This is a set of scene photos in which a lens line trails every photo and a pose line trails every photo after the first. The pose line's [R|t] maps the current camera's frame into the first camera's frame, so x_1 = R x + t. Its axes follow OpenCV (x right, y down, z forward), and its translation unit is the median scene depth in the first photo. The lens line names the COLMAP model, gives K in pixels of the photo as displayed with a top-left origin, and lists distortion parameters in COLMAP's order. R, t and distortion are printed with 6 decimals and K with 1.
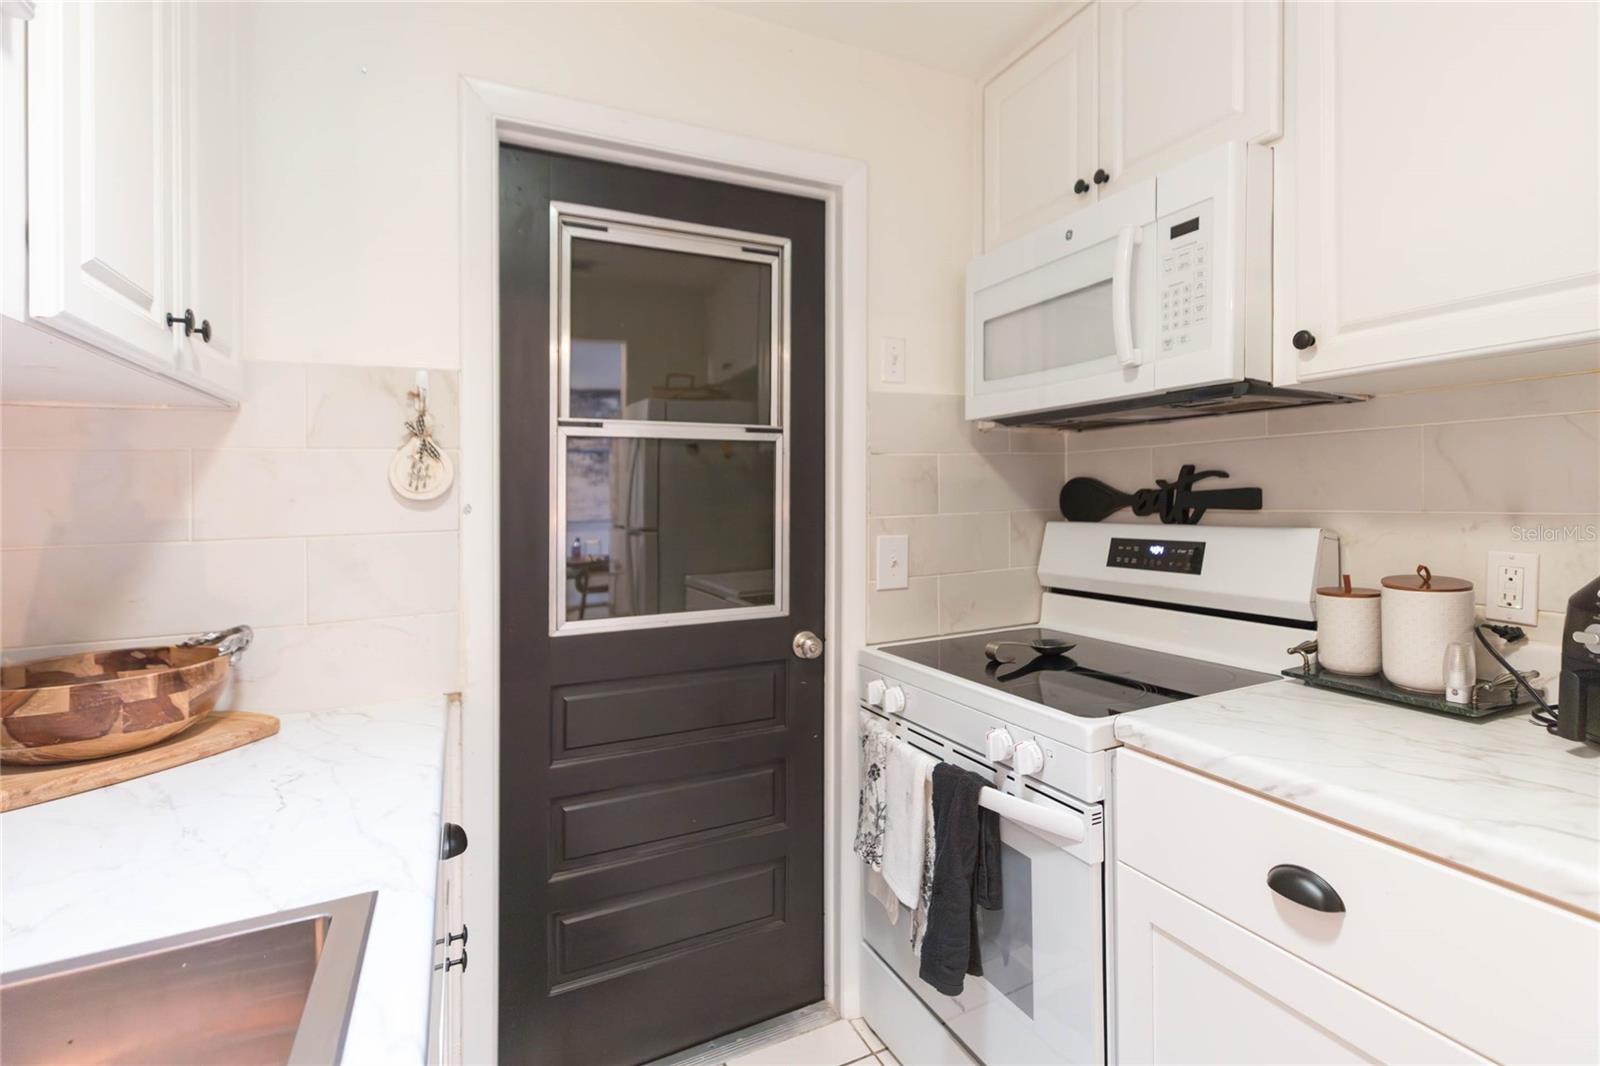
lens RADIAL K [[746.7, 0, 801.4], [0, 746.7, 481.1], [0, 0, 1]] dist [0.001912, 0.000681]
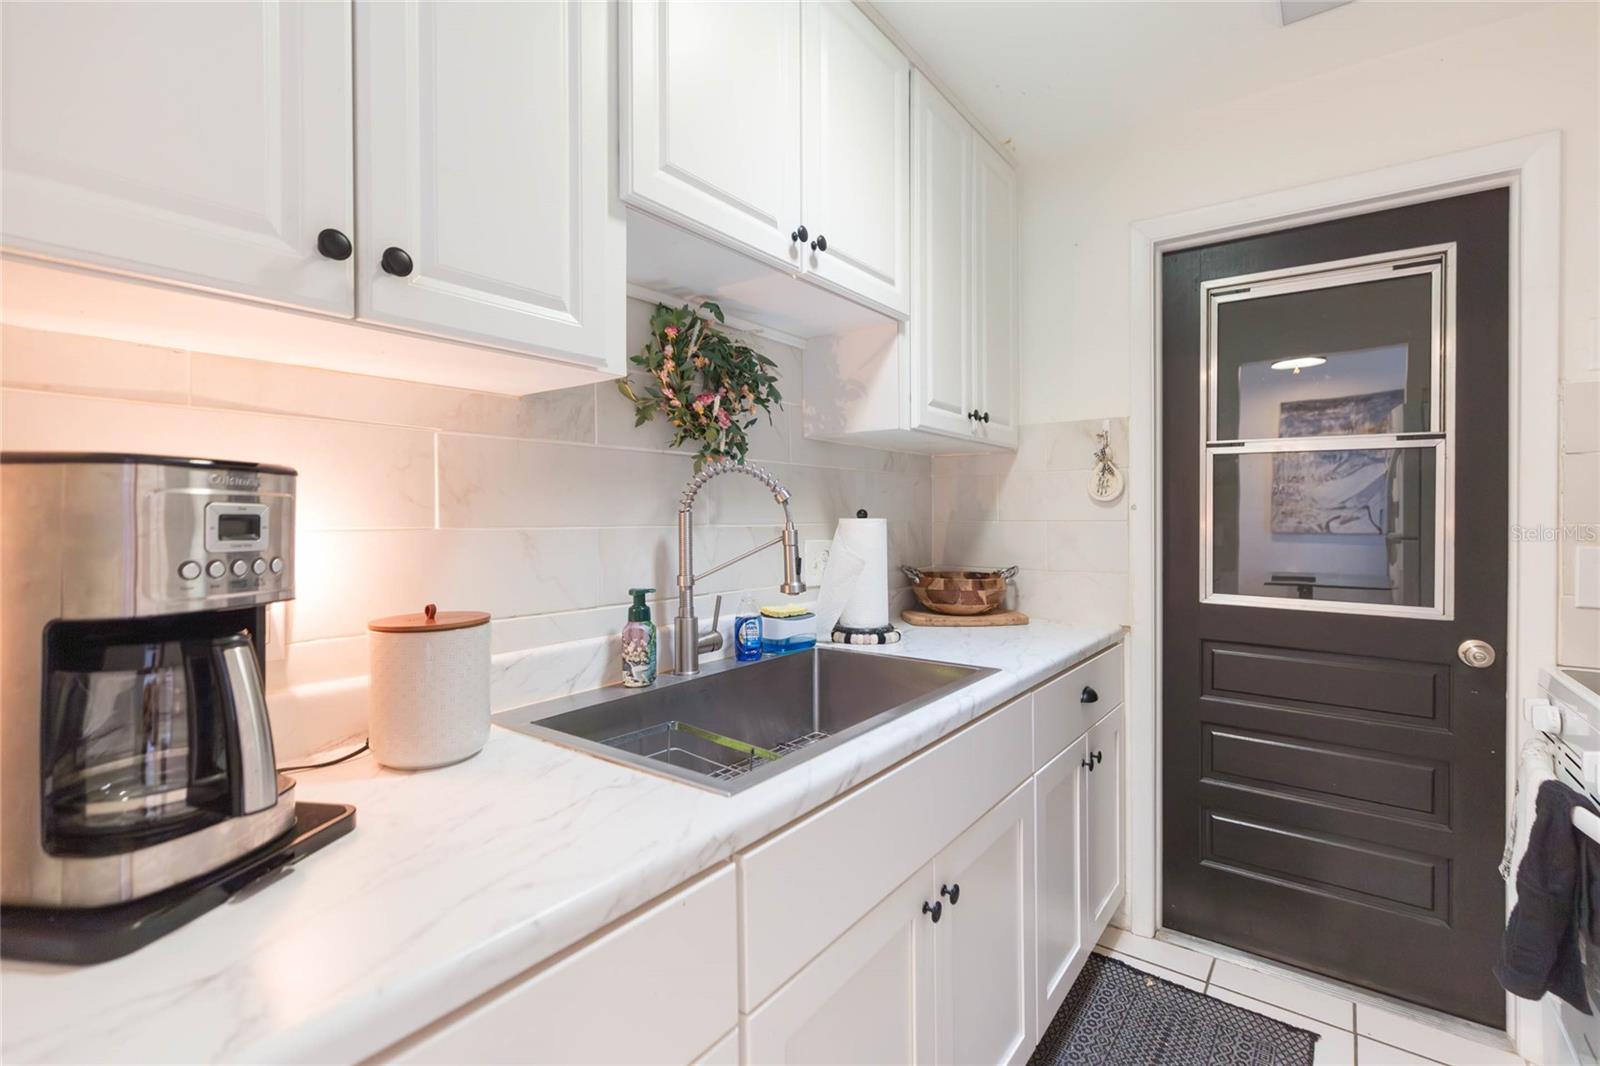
lens RADIAL K [[729.3, 0, 800.1], [0, 729.3, 504.4], [0, 0, 1]] dist [0.001363, 0.000205]
pose [[0.430676, 0.007040, -0.902479, 0.549219], [0.004028, 0.999945, 0.009723, 0.013359], [0.902498, -0.007822, 0.430624, -0.232465]]
